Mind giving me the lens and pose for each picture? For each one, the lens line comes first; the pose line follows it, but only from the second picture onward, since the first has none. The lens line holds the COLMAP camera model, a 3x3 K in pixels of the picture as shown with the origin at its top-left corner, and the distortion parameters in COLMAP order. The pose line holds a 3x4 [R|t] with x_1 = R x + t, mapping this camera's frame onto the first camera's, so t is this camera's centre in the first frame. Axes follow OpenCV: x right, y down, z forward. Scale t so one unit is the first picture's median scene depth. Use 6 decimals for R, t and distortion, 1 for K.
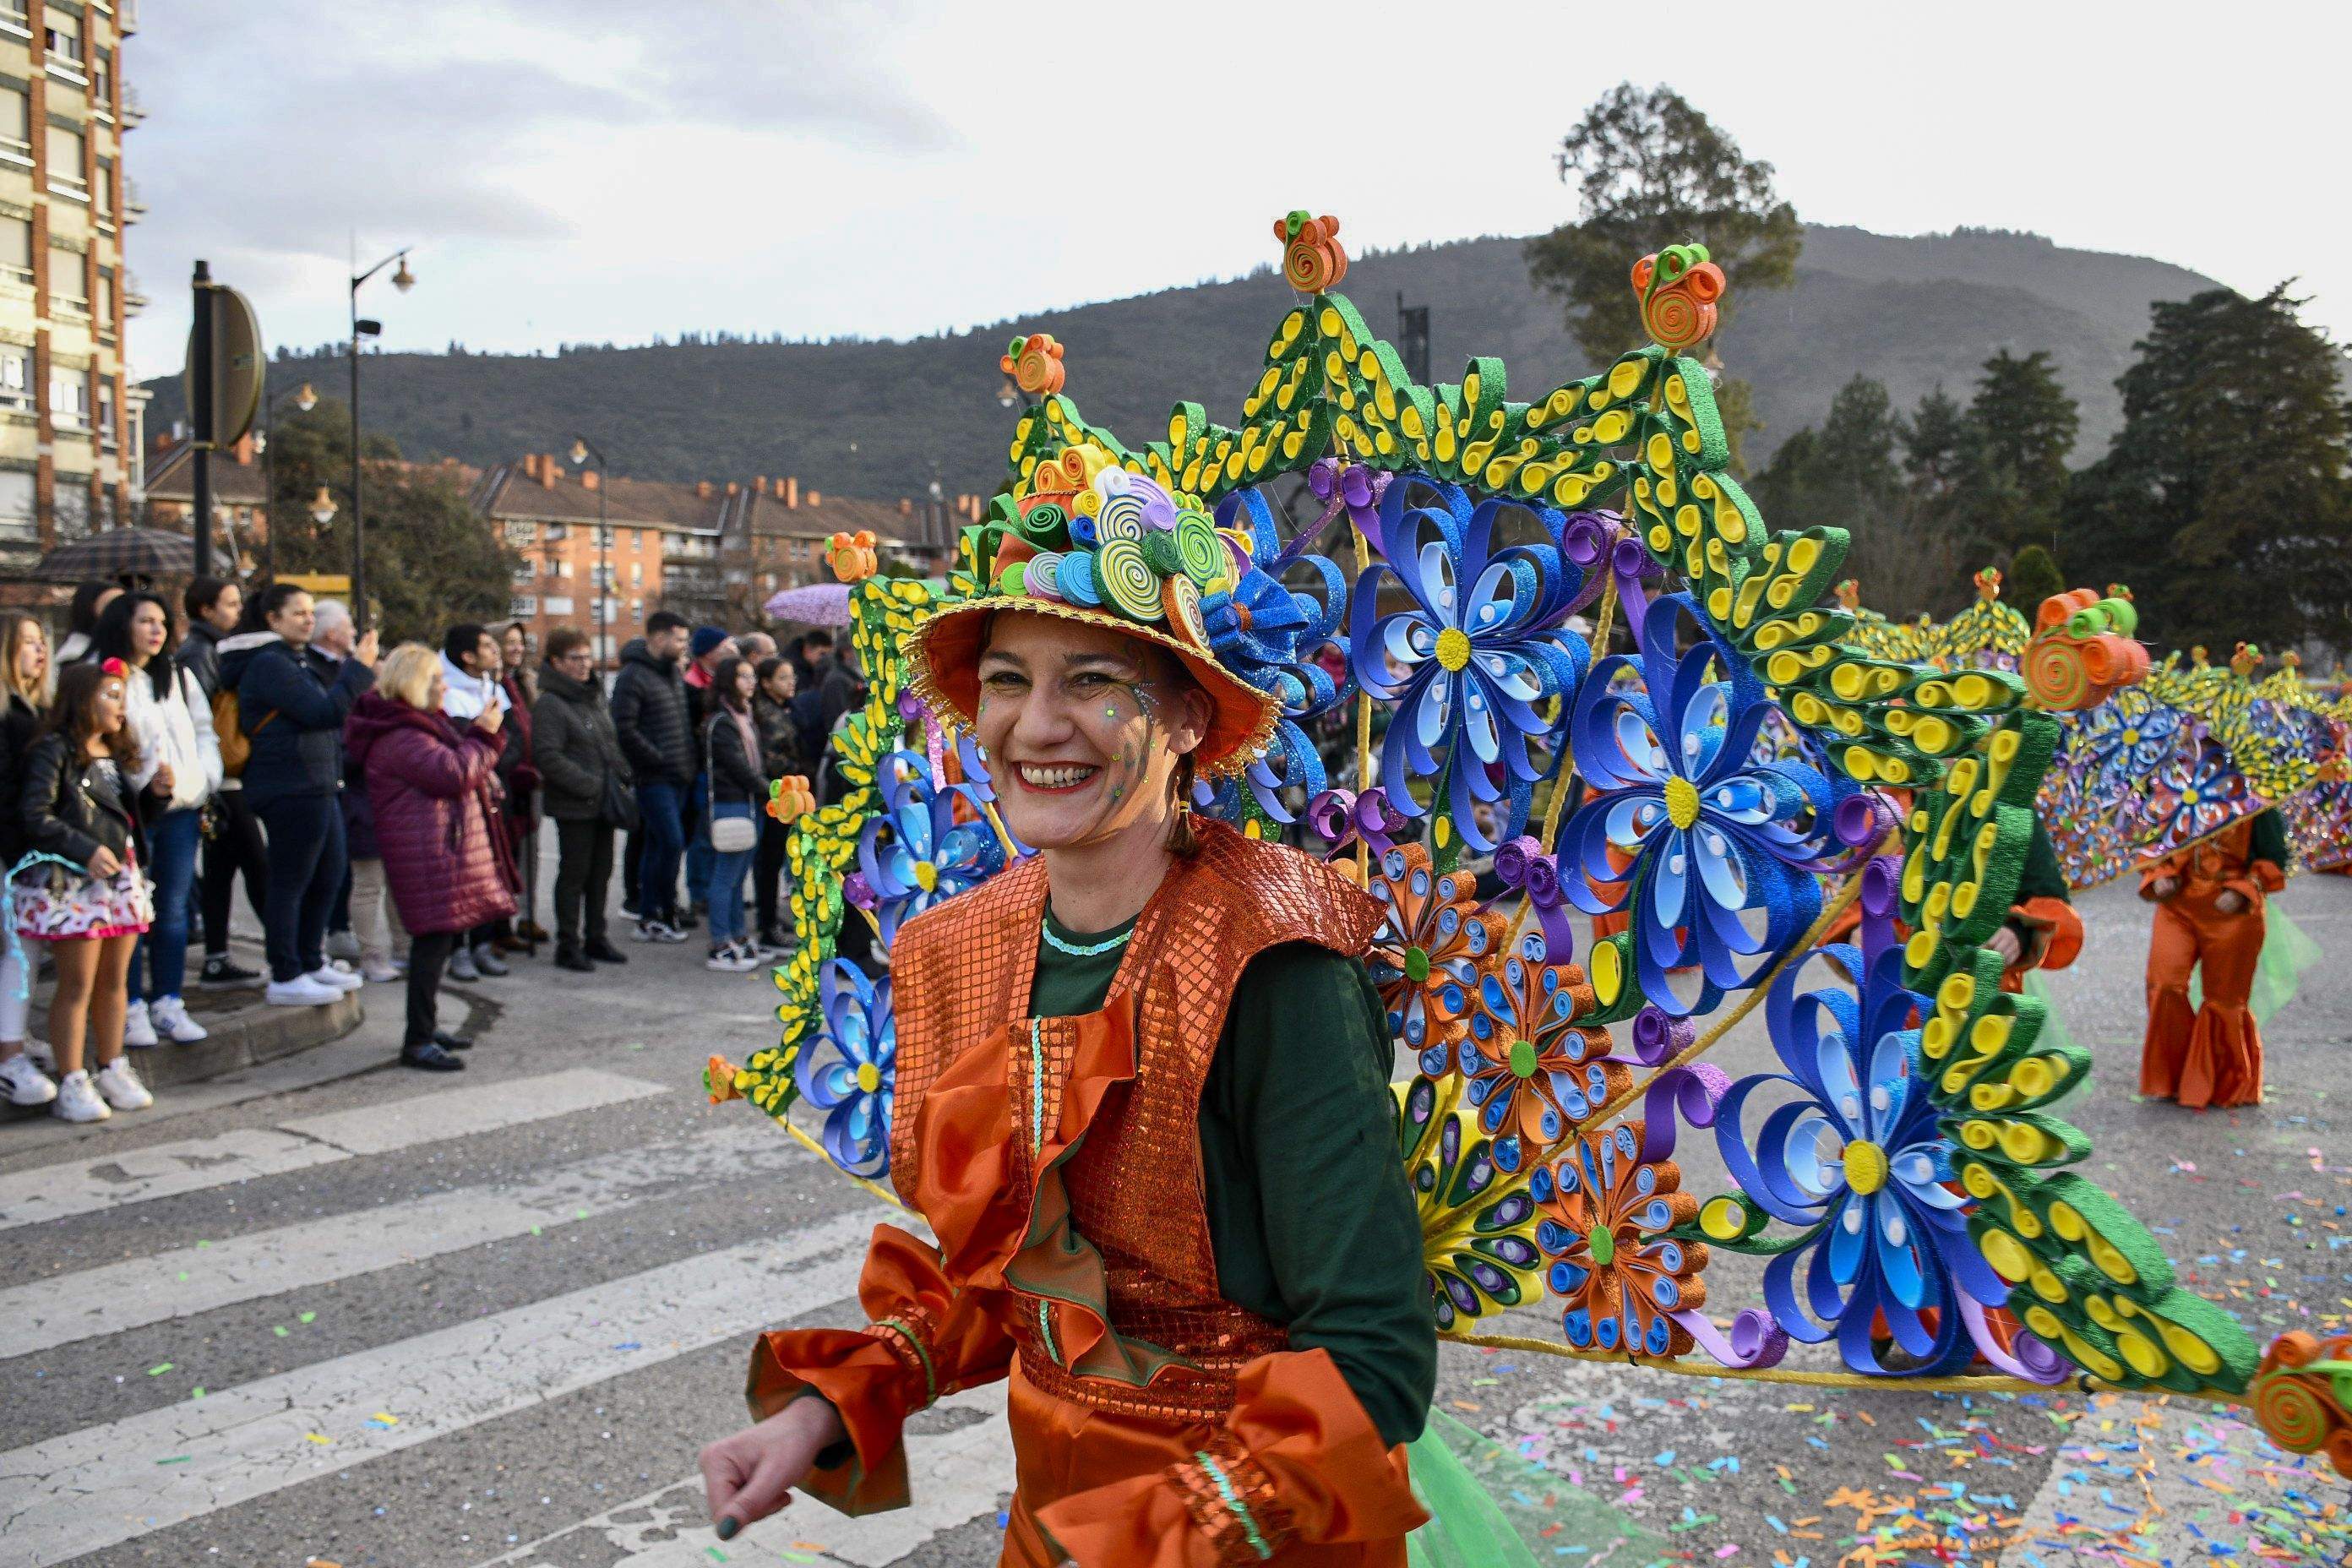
lens RADIAL K [[1956.1, 0, 1107.8], [0, 1956.1, 783.0], [0, 0, 1]] dist [-0.154906, 0.104473]
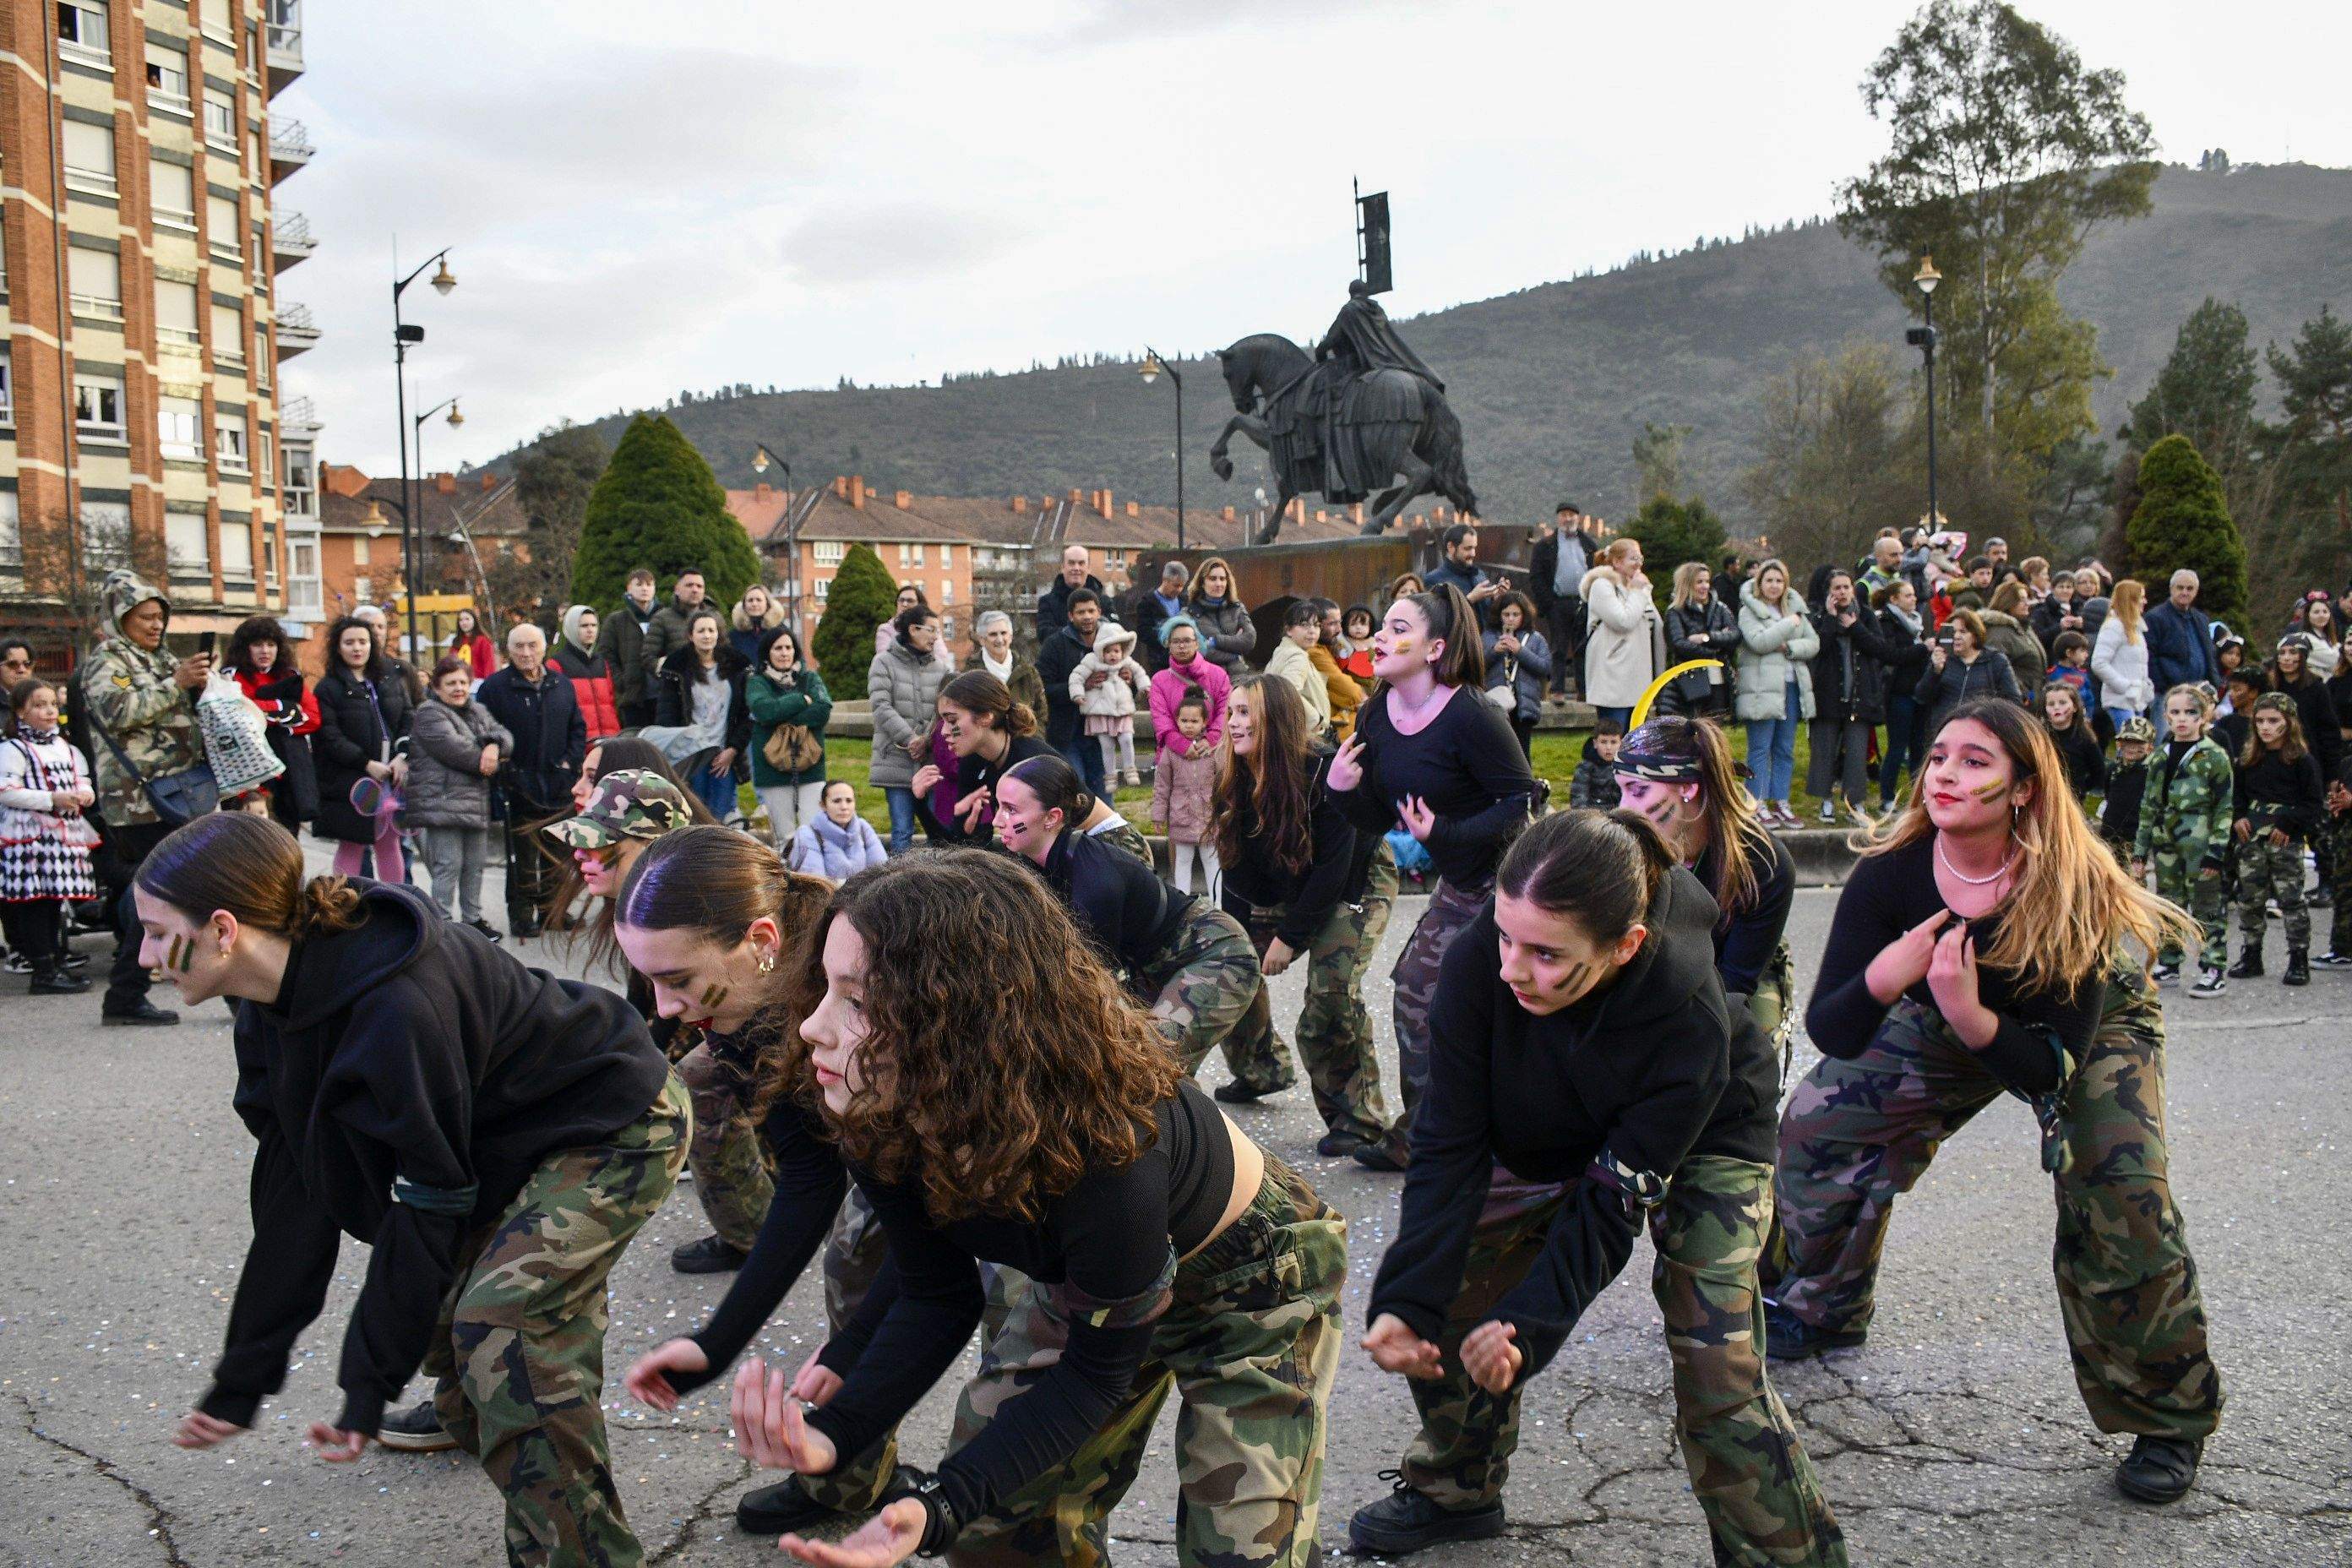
lens RADIAL K [[1895.1, 0, 1147.2], [0, 1895.1, 800.7], [0, 0, 1]] dist [-0.154954, 0.111264]
pose [[0.974773, -0.015154, -0.222685, 0.073843], [0.015903, 0.999872, 0.001571, 0.000915], [0.222633, -0.005073, 0.974889, 0.069979]]
